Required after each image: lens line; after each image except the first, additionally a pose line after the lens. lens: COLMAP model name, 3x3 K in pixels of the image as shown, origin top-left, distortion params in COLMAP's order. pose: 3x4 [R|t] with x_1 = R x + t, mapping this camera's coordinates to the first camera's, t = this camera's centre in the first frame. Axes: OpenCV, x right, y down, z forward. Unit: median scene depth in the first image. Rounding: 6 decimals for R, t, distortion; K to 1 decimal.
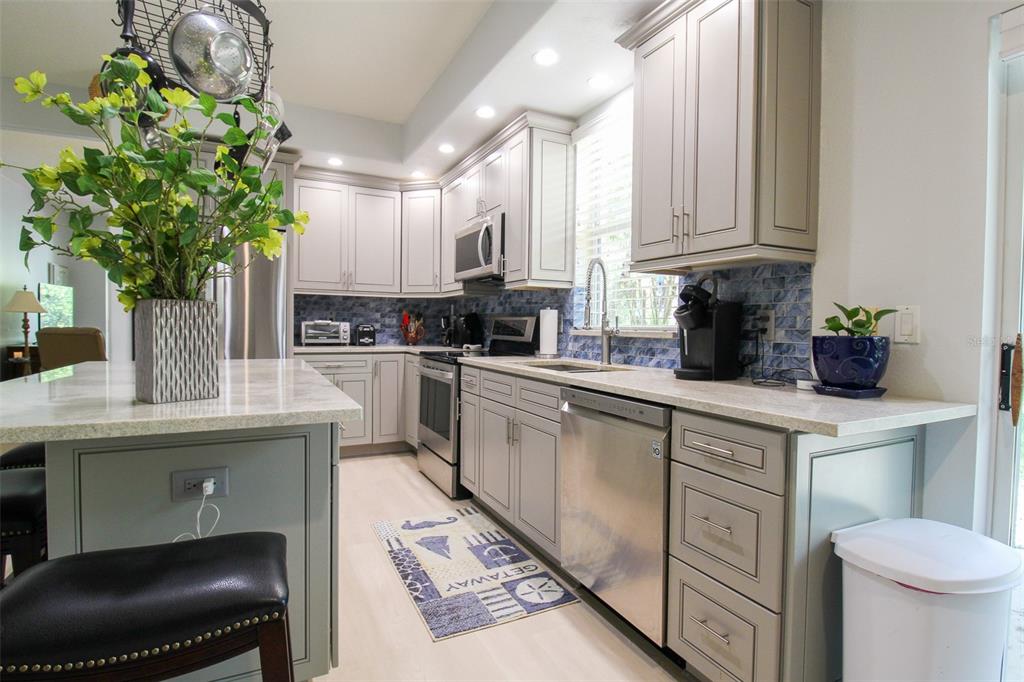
lens RADIAL K [[510.4, 0, 520.1], [0, 510.4, 338.6], [0, 0, 1]] dist [0.001033, -0.012778]
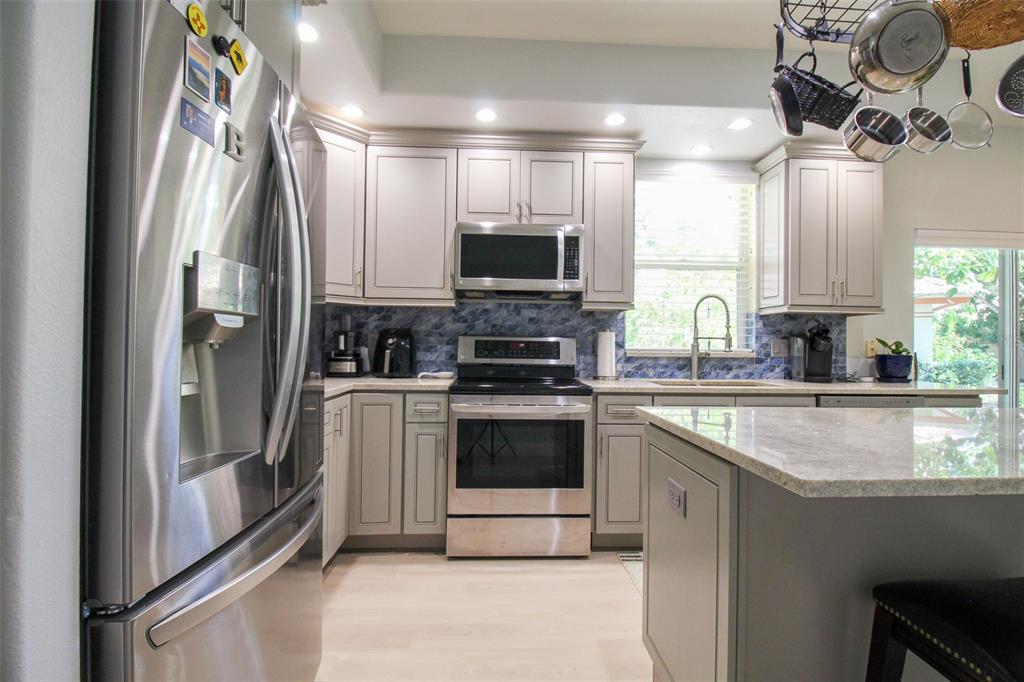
lens RADIAL K [[487.6, 0, 517.3], [0, 487.6, 339.8], [0, 0, 1]] dist [-0.004903, -0.001033]
pose [[0.417860, 0.005040, 0.908497, -1.143192], [0.018305, 0.999735, -0.013966, -0.039683], [-0.908327, 0.022466, 0.417657, 0.966496]]
